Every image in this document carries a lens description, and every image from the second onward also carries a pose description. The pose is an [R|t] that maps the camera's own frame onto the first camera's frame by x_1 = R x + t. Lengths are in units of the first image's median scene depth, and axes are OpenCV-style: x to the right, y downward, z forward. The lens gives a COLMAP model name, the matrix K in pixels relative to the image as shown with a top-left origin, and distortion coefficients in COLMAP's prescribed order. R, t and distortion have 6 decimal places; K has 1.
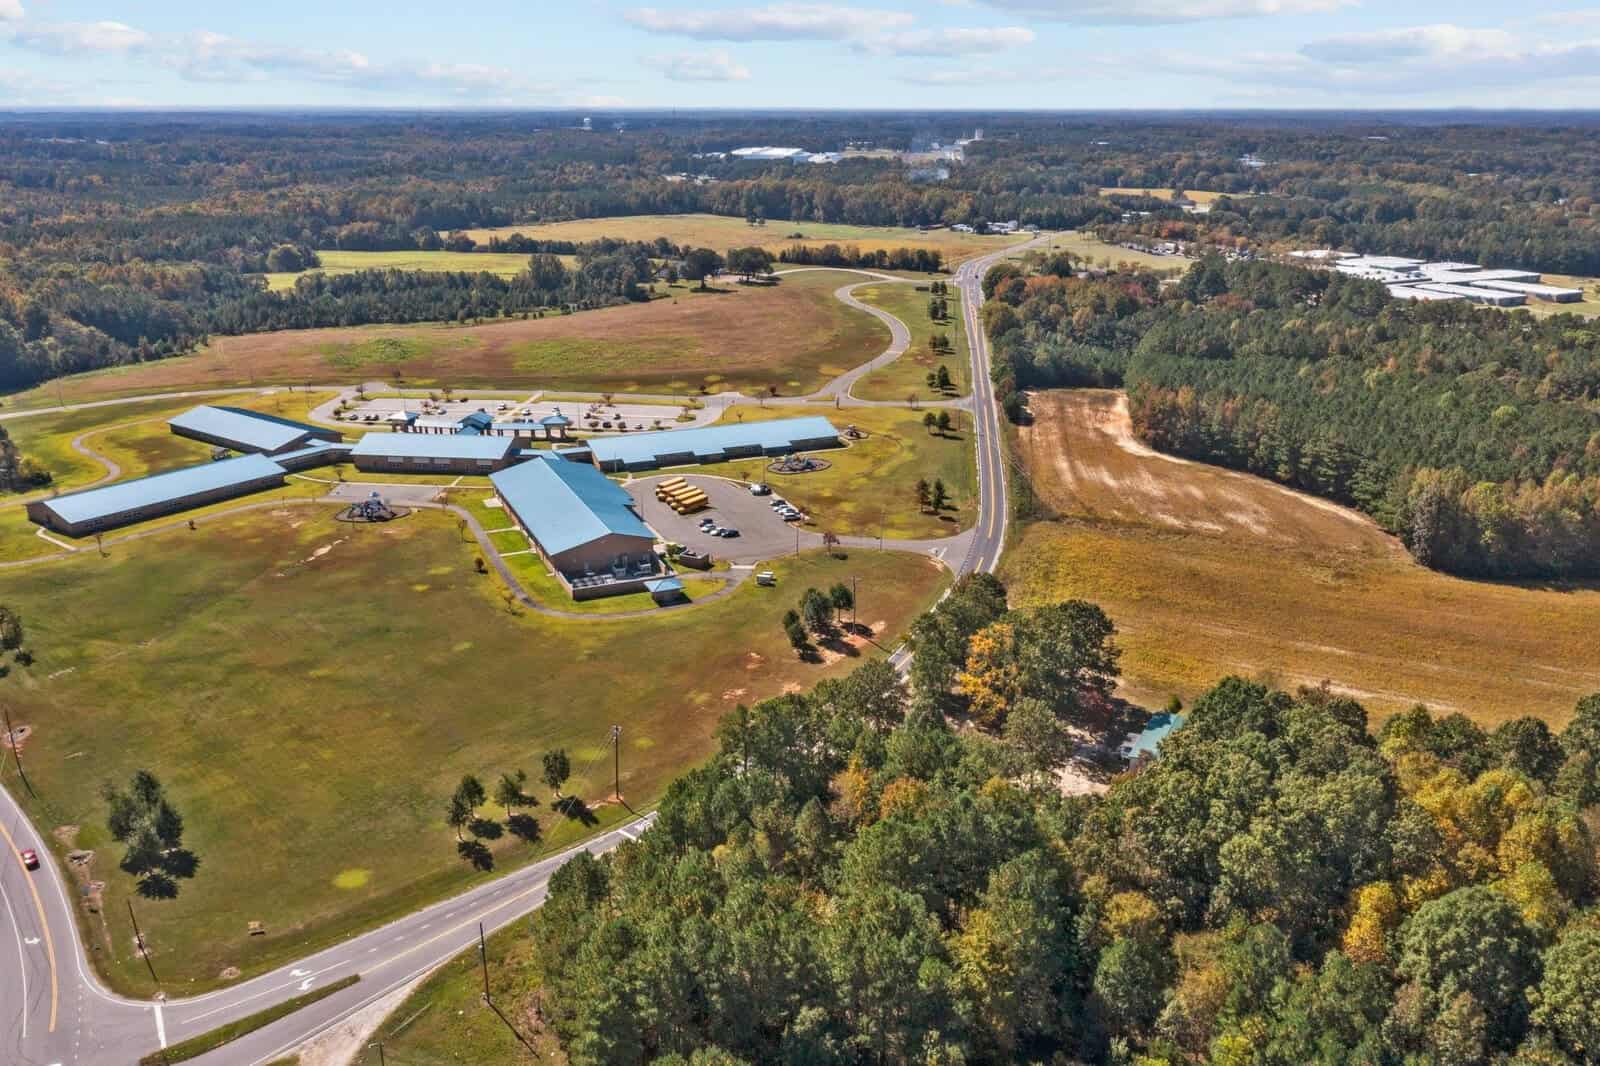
lens RADIAL K [[1267.1, 0, 800.0], [0, 1267.1, 533.0], [0, 0, 1]] dist [-0.010008, 0.012825]
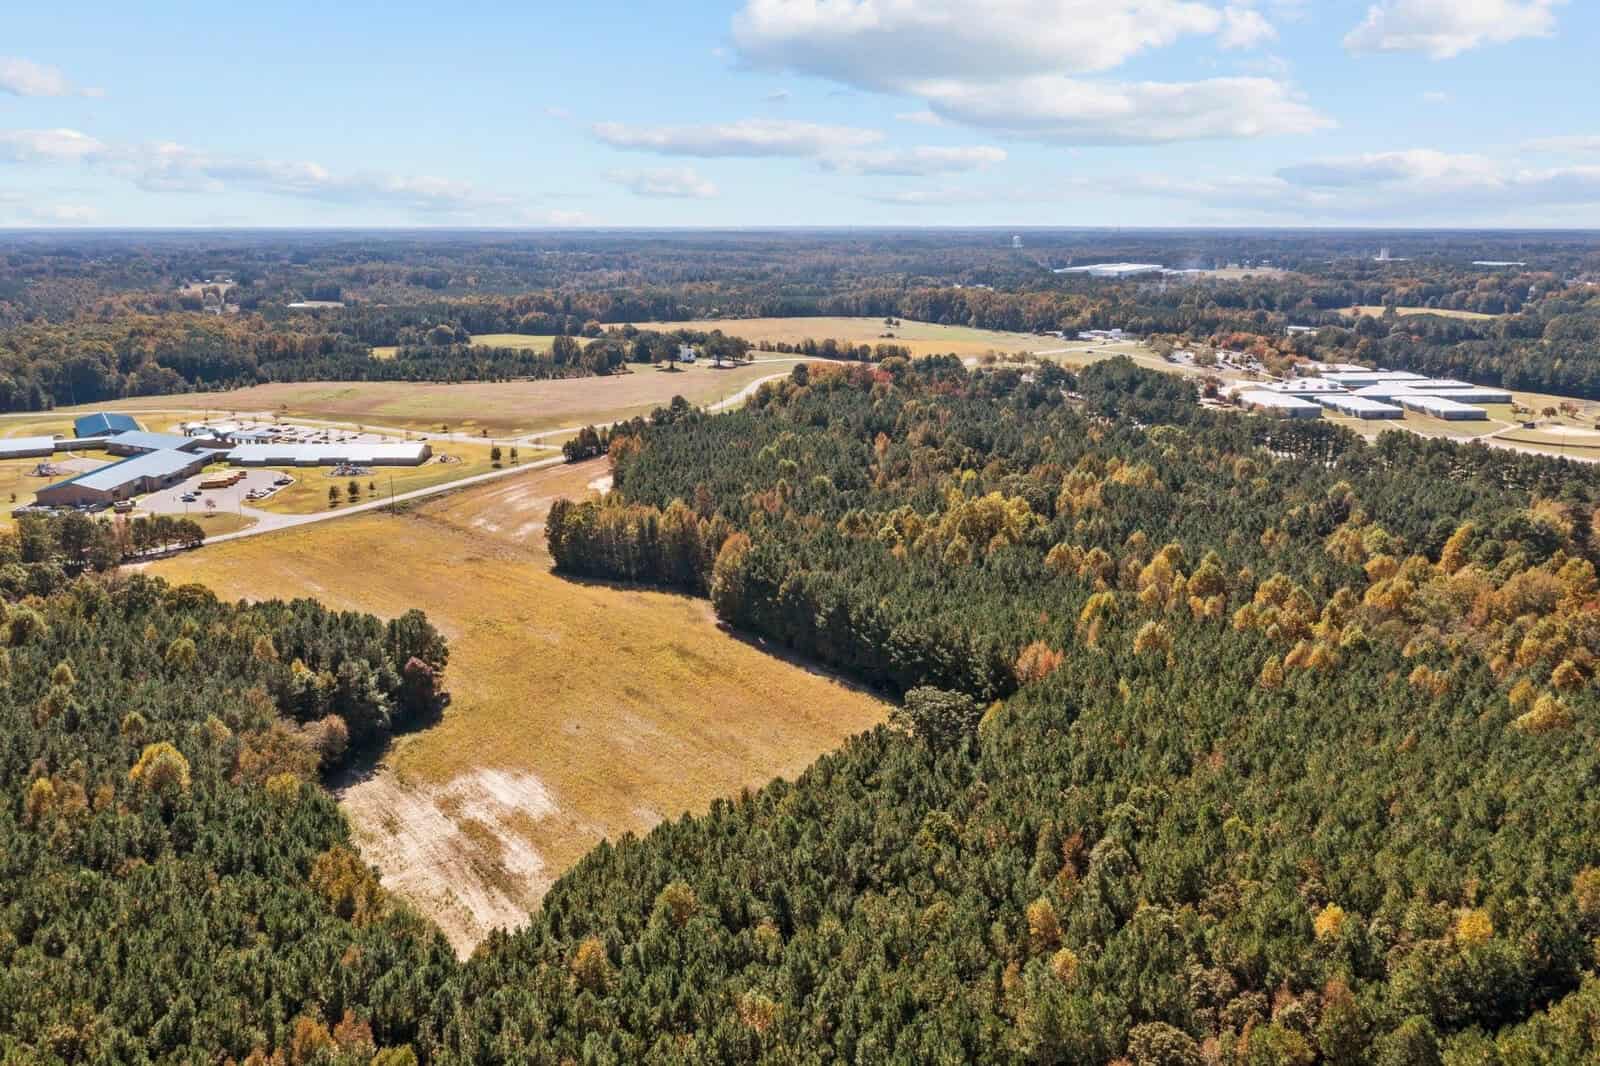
lens RADIAL K [[1323.7, 0, 818.3], [0, 1323.7, 536.1], [0, 0, 1]] dist [-0.004550, 0.006064]
pose [[0.916978, 0.091404, -0.388325, 0.522810], [-0.128505, 0.989192, -0.070612, 0.024474], [0.377674, 0.114652, 0.918813, -0.033780]]
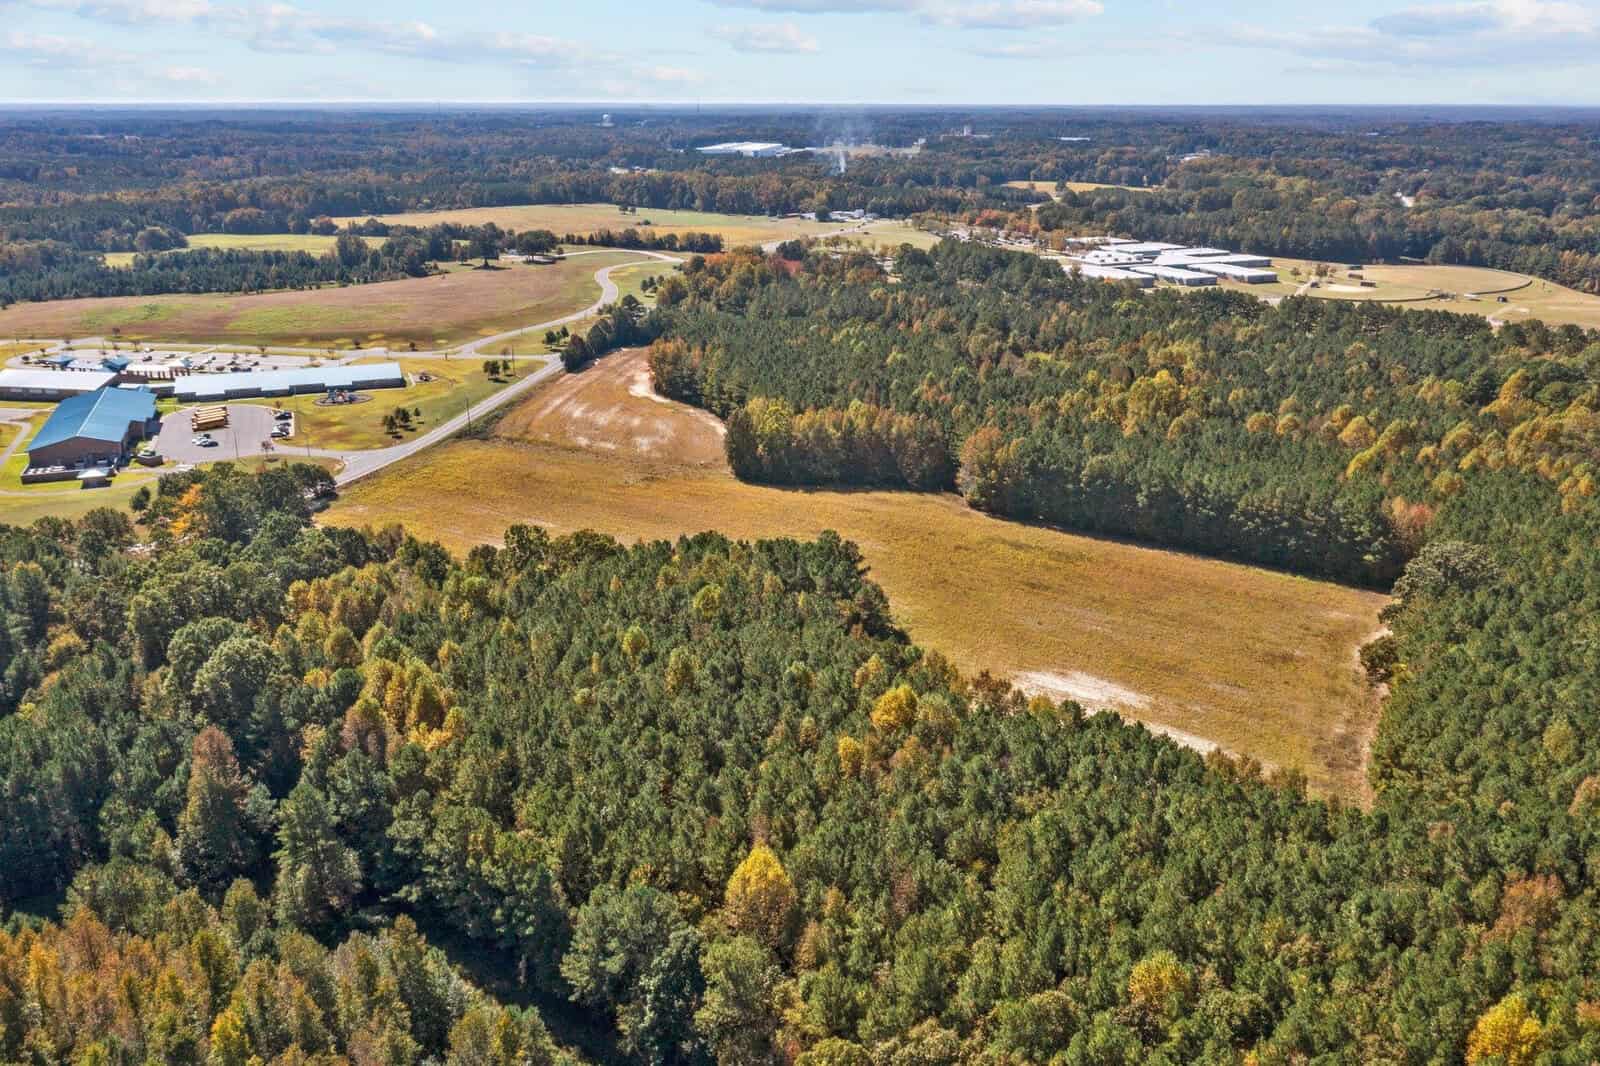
lens RADIAL K [[1282.8, 0, 808.0], [0, 1282.8, 533.5], [0, 0, 1]] dist [-0.012138, 0.005930]
pose [[0.998004, 0.019322, -0.060126, 0.274719], [-0.019395, 0.999812, -0.000623, 0.035150], [0.060103, 0.001788, 0.998191, -0.098183]]
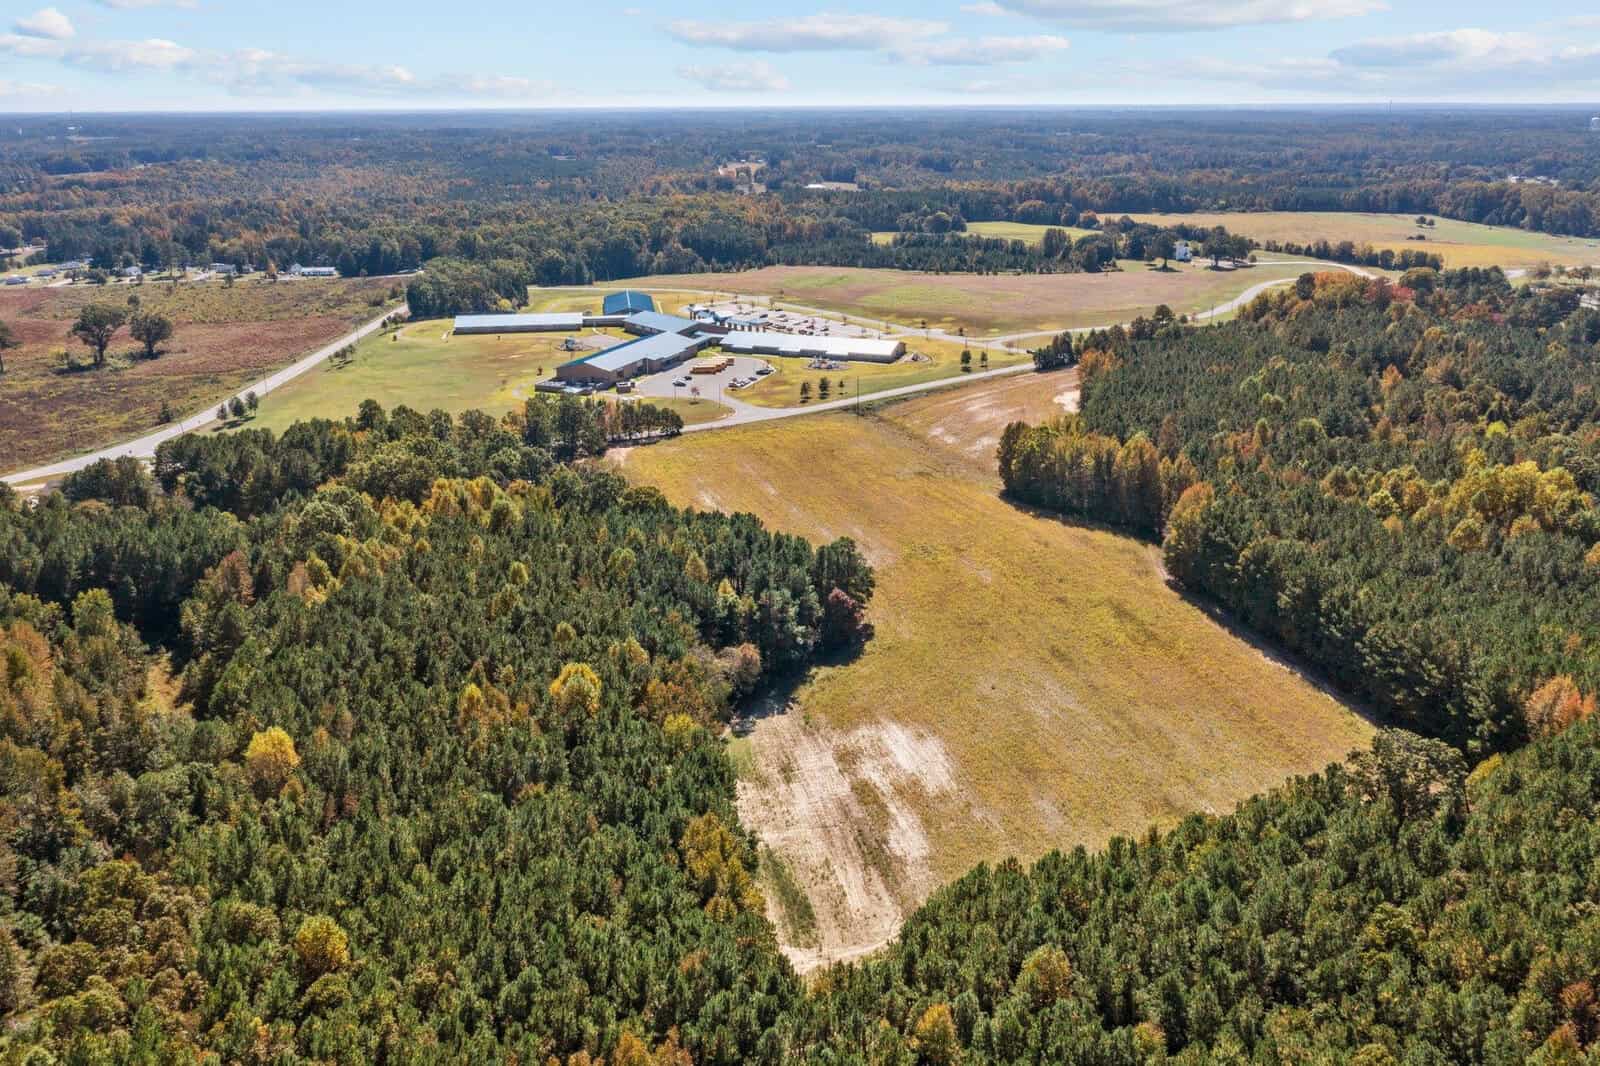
lens RADIAL K [[1282.8, 0, 808.0], [0, 1282.8, 533.5], [0, 0, 1]] dist [-0.012138, 0.005930]
pose [[0.700278, 0.224719, -0.677578, 0.506765], [-0.226563, 0.970052, 0.087565, 0.002088], [0.676964, 0.092195, 0.730219, 0.005470]]
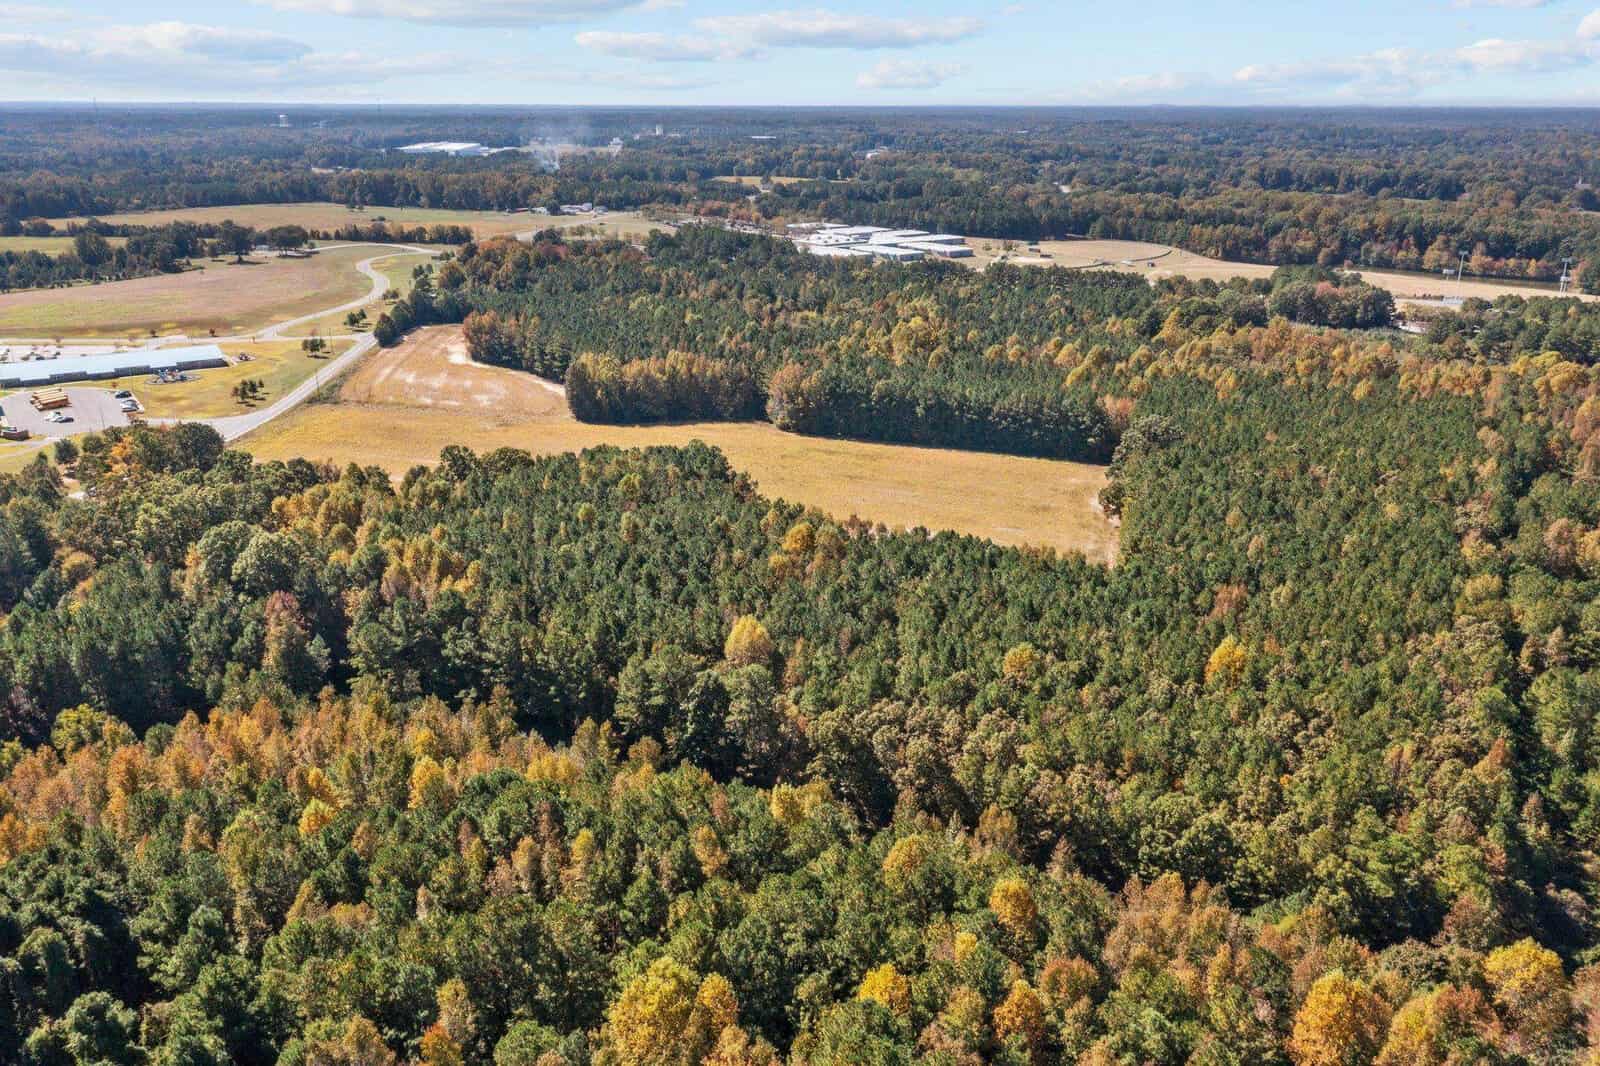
lens RADIAL K [[1267.1, 0, 800.0], [0, 1267.1, 533.0], [0, 0, 1]] dist [-0.010008, 0.012825]
pose [[0.984730, -0.054514, 0.165333, 0.214724], [0.054300, 0.998508, 0.005815, 0.068792], [-0.165404, 0.003251, 0.986221, -0.193048]]
